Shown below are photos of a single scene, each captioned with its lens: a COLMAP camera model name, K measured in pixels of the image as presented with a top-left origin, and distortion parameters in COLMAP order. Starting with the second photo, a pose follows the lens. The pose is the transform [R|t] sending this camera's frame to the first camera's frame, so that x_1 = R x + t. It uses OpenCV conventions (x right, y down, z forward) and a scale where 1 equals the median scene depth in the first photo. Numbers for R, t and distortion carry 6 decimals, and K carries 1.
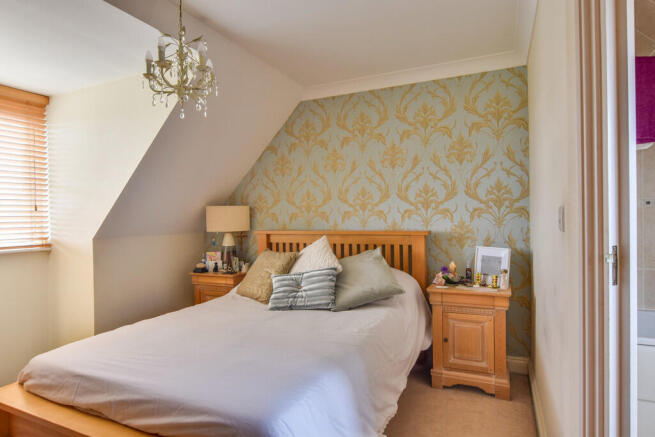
lens RADIAL K [[371.2, 0, 327.5], [0, 371.2, 218.5], [0, 0, 1]] dist [-0.011579, -0.000857]
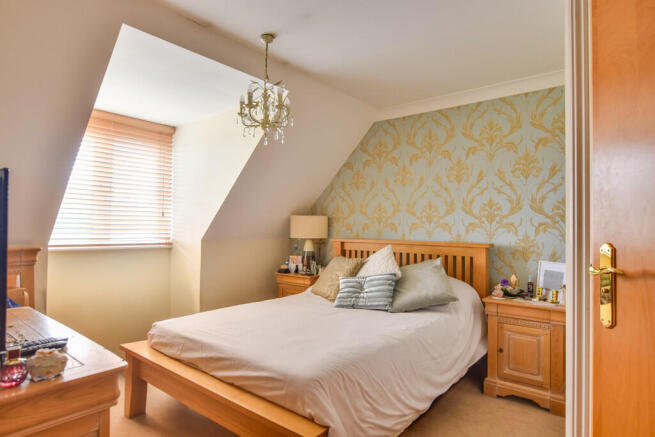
lens RADIAL K [[371.2, 0, 327.5], [0, 371.2, 218.5], [0, 0, 1]] dist [-0.011579, -0.000857]
pose [[0.967759, 0.022249, -0.250894, 0.091184], [-0.030053, 0.999175, -0.027314, 0.004887], [0.250079, 0.033974, 0.967629, -0.109620]]
